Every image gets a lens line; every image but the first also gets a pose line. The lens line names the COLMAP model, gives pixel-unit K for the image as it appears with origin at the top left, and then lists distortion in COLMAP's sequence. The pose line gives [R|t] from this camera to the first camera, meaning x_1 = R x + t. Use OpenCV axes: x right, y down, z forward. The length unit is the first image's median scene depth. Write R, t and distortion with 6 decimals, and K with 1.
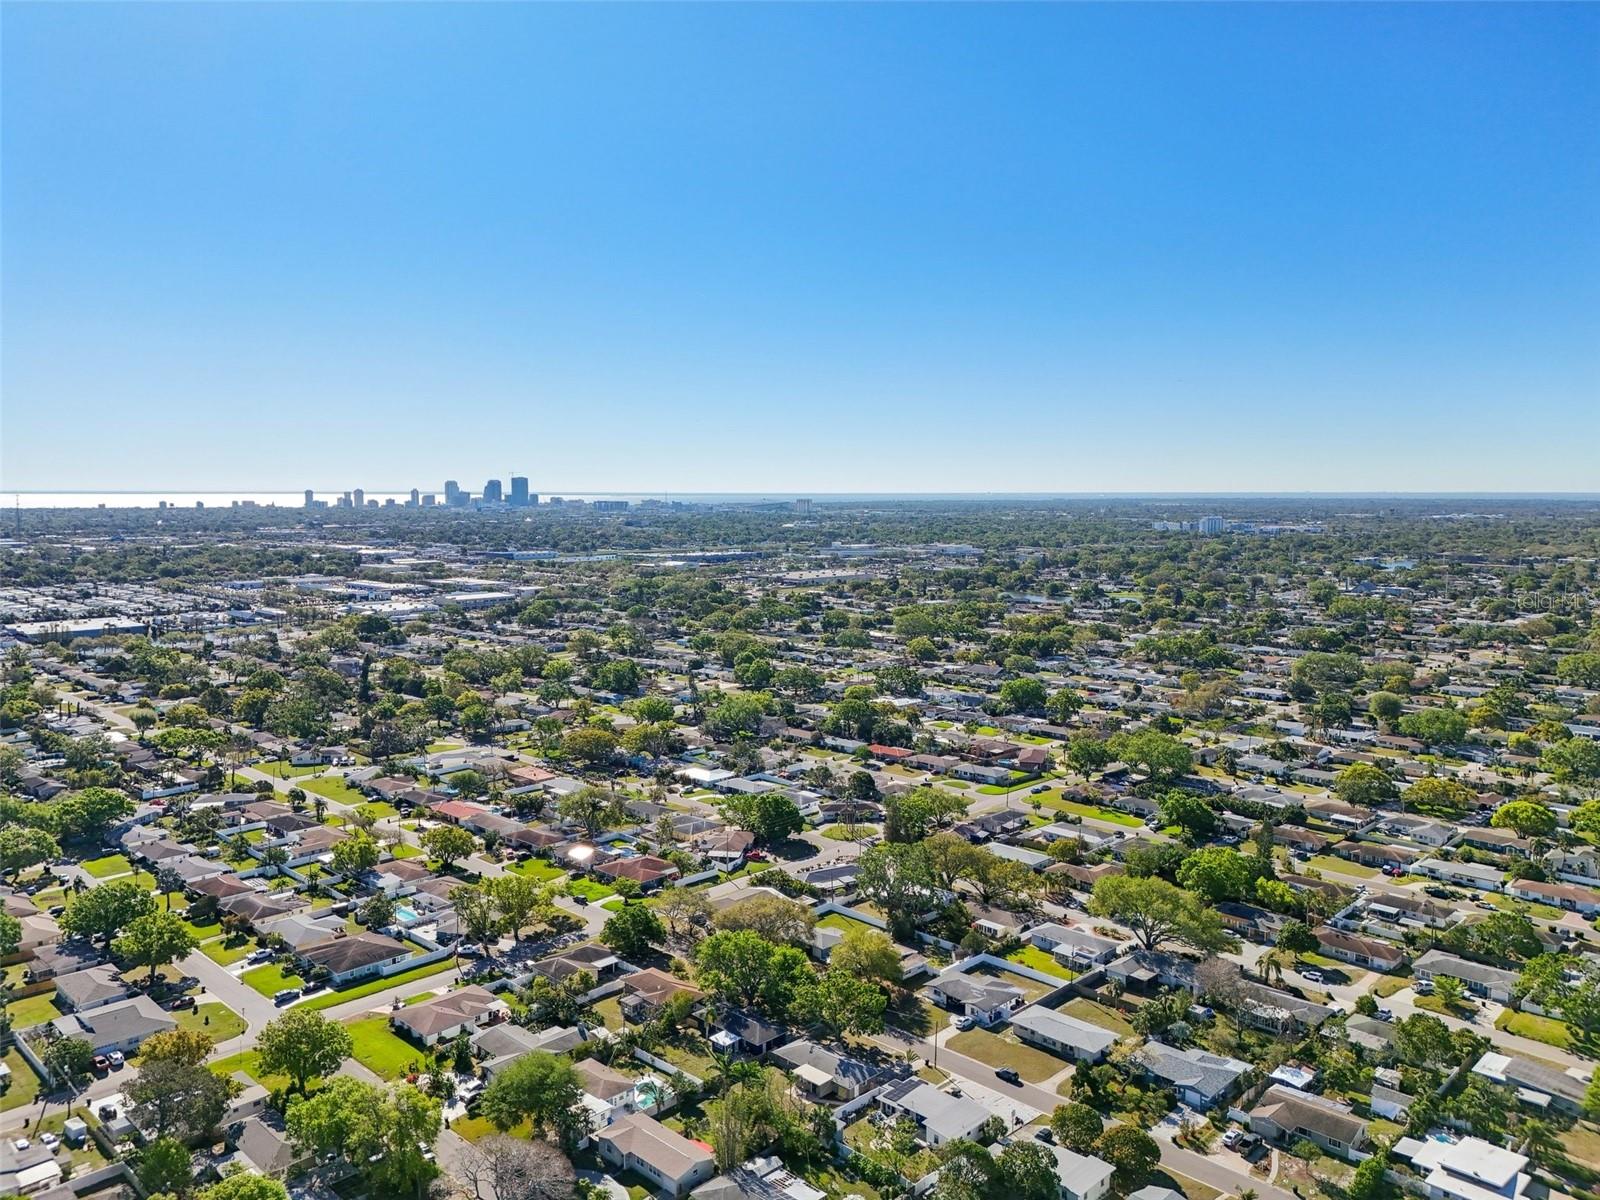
lens RADIAL K [[1128.9, 0, 800.0], [0, 1128.9, 600.0], [0, 0, 1]] dist [0.002608, 0.000006]
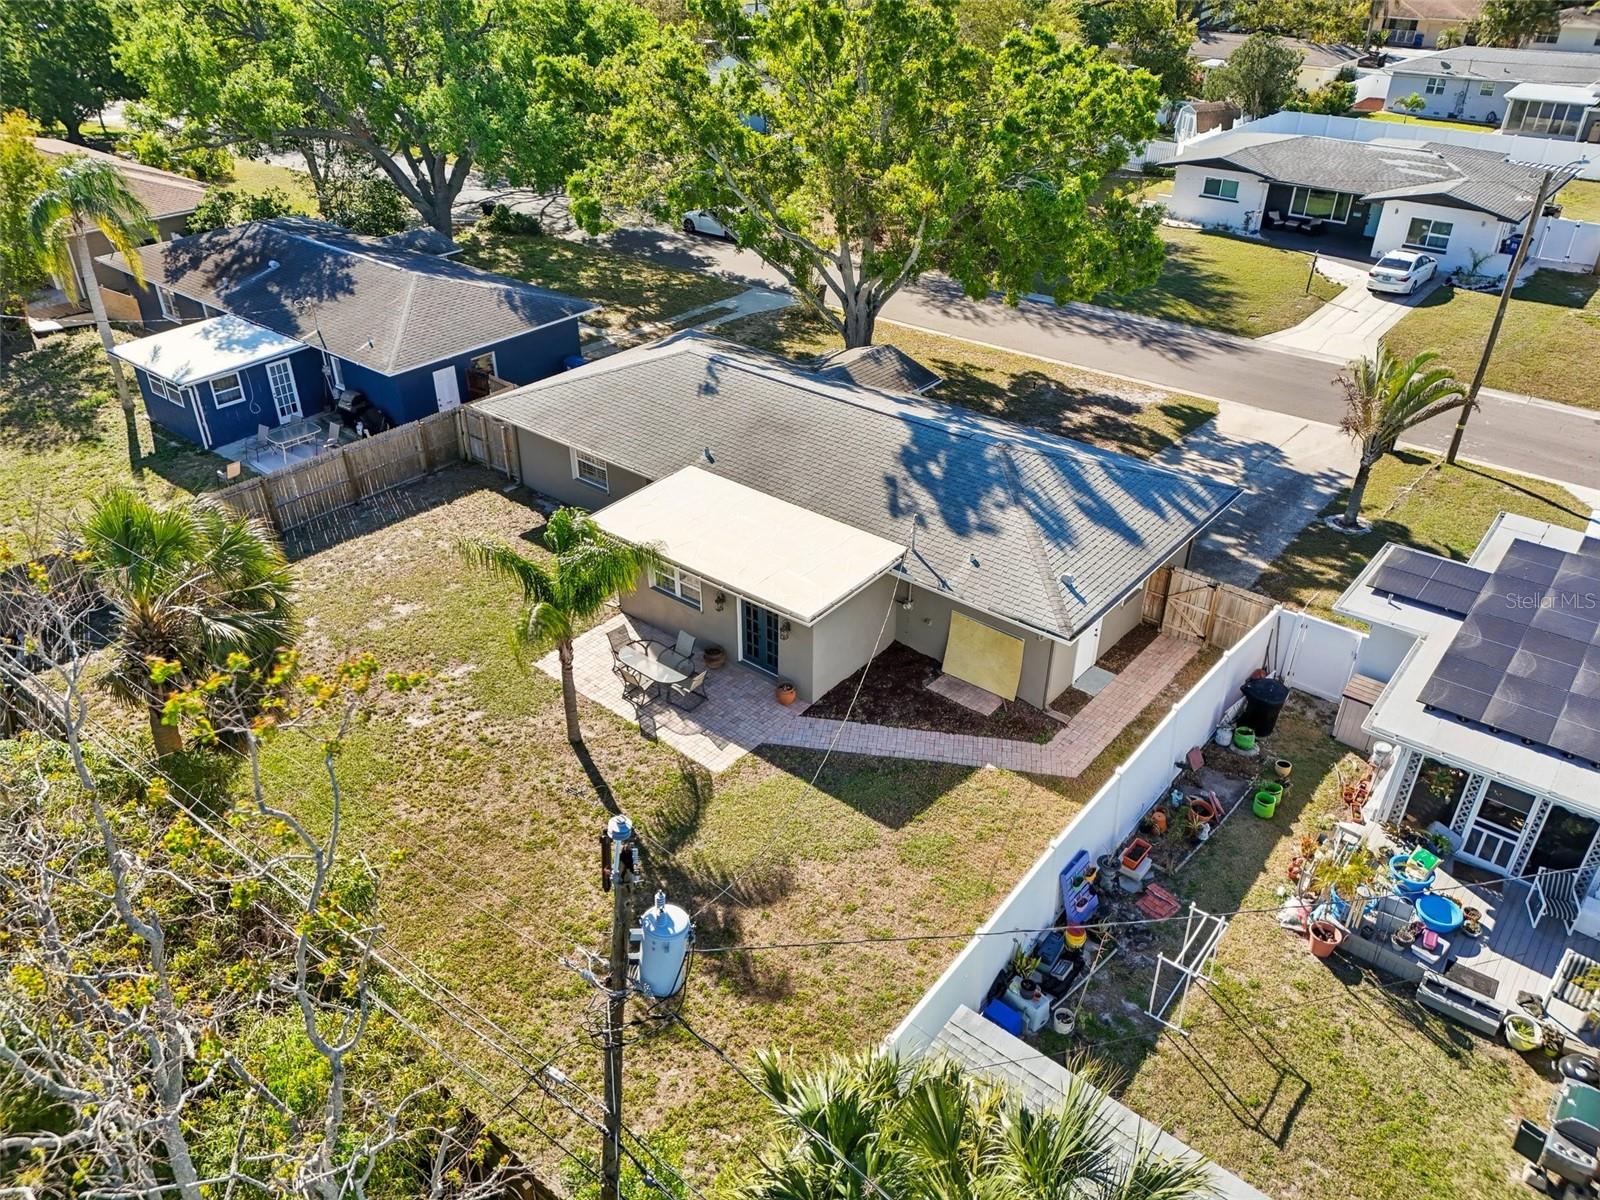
lens RADIAL K [[1098.2, 0, 800.0], [0, 1098.2, 600.0], [0, 0, 1]] dist [0.039303, 0.000292]
pose [[0.996860, -0.051709, 0.059977, 0.009684], [0.017125, 0.880220, 0.474257, 0.355920], [-0.077316, -0.471740, 0.878341, 0.859766]]
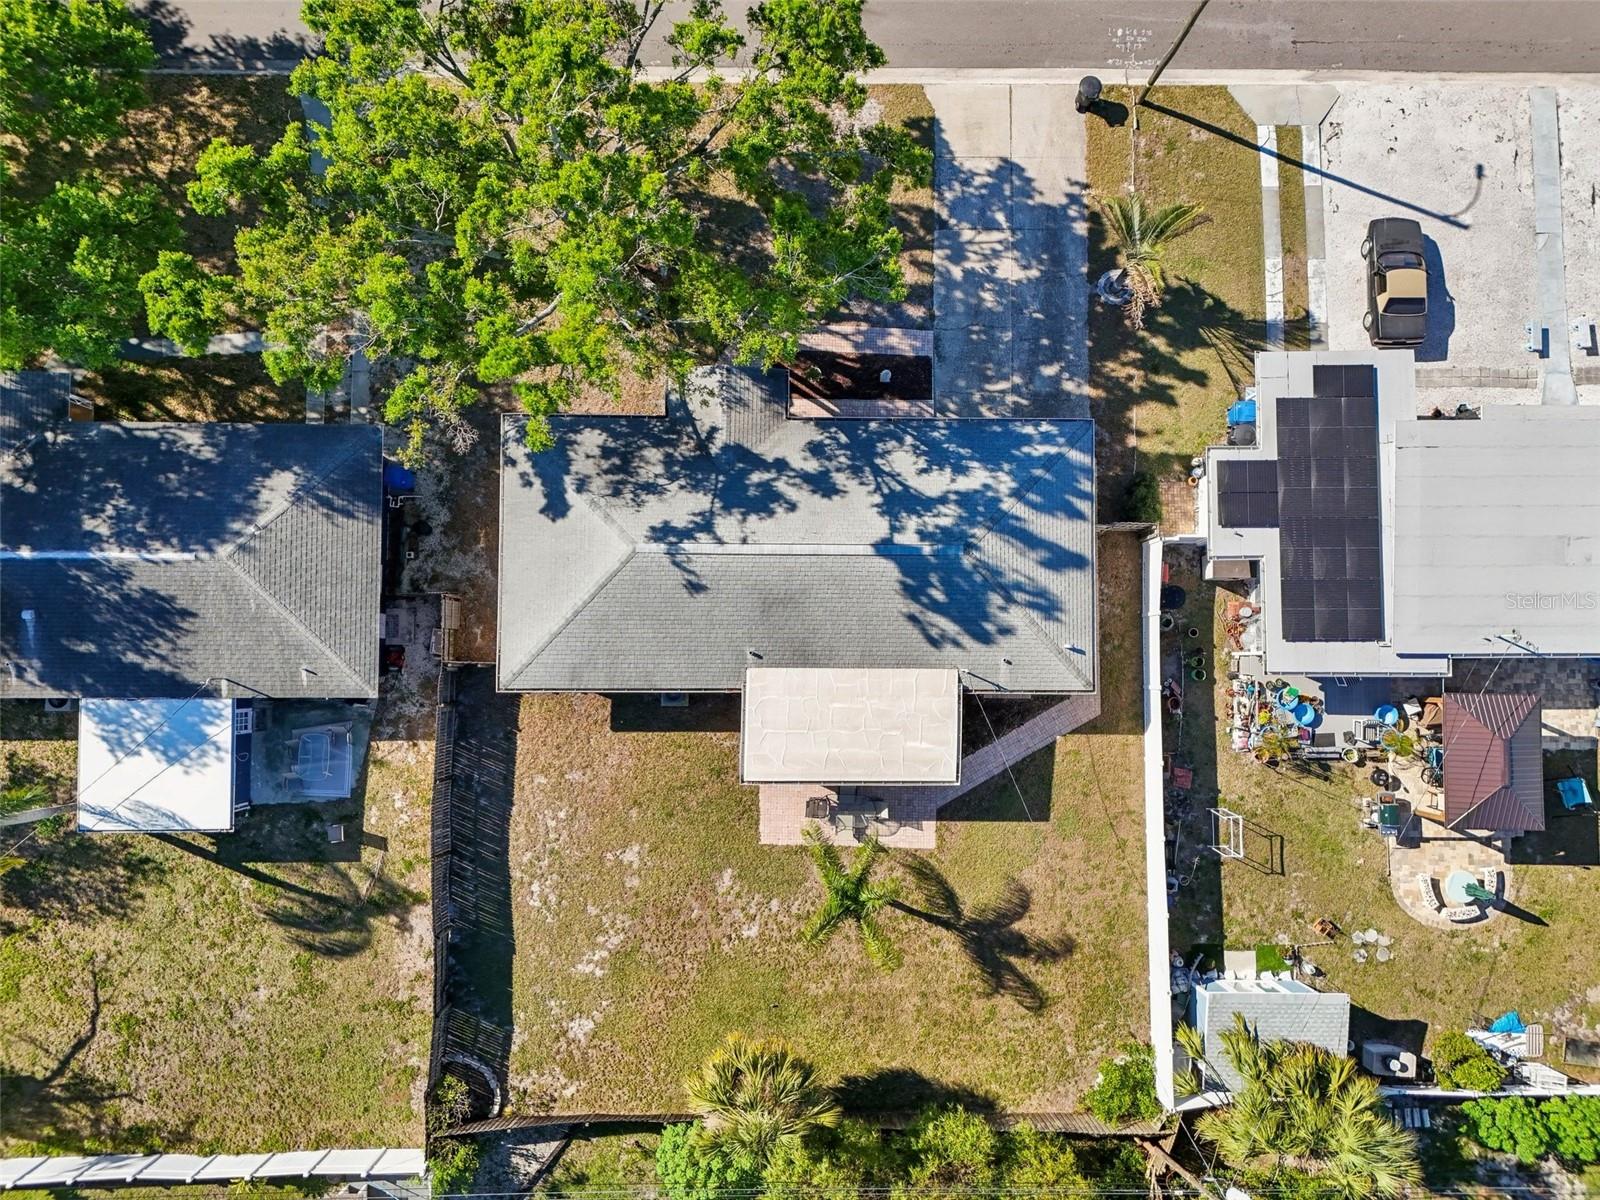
lens RADIAL K [[1128.9, 0, 800.0], [0, 1128.9, 600.0], [0, 0, 1]] dist [0.002608, 0.000006]
pose [[0.731066, -0.680202, 0.053553, 0.008835], [0.065325, 0.147905, 0.986842, 0.238741], [-0.679172, -0.717948, 0.152563, 0.960538]]
